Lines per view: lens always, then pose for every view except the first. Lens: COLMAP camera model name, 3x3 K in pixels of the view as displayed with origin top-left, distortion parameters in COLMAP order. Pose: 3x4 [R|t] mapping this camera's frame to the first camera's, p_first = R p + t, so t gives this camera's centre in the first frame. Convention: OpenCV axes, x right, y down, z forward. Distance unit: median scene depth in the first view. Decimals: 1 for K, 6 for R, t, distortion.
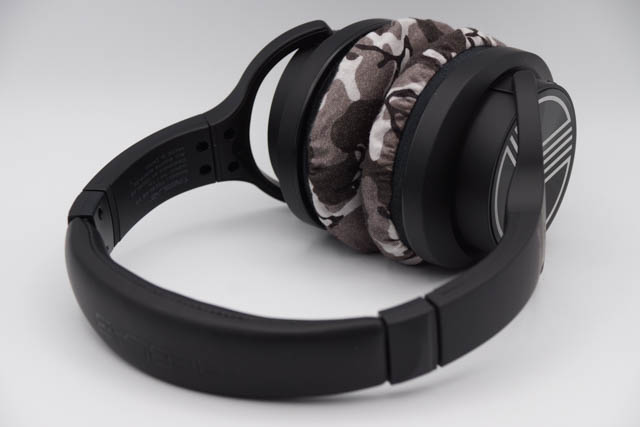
lens RADIAL K [[1989.7, 0, 320.0], [0, 1989.7, 213.5], [0, 0, 1]] dist [0.119319, -14.290673]
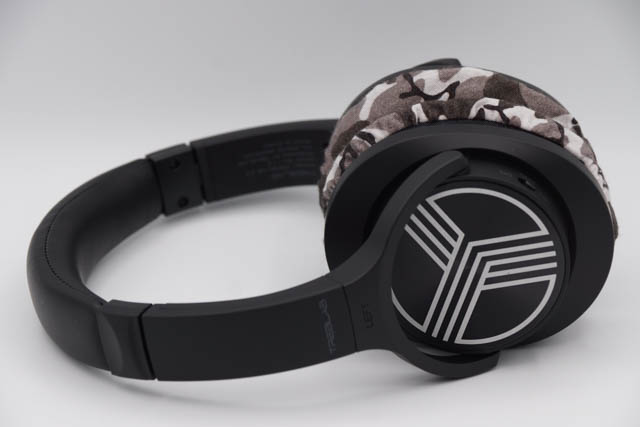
lens RADIAL K [[1989.7, 0, 320.0], [0, 1989.7, 213.5], [0, 0, 1]] dist [0.119319, -14.290673]
pose [[0.535773, 0.304463, -0.787559, 0.785611], [-0.310631, 0.938387, 0.151450, -0.161469], [0.785147, 0.163498, 0.597338, 0.408928]]
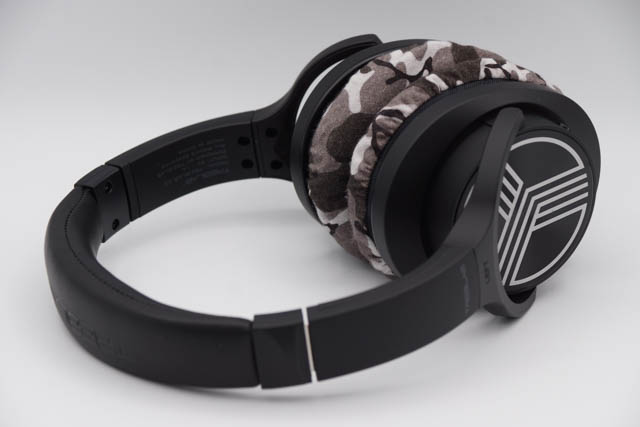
lens RADIAL K [[1989.7, 0, 320.0], [0, 1989.7, 213.5], [0, 0, 1]] dist [0.119319, -14.290673]
pose [[0.917336, 0.151535, -0.368146, 0.381293], [-0.153126, 0.987888, 0.025078, -0.029571], [0.367487, 0.033367, 0.929430, 0.051626]]
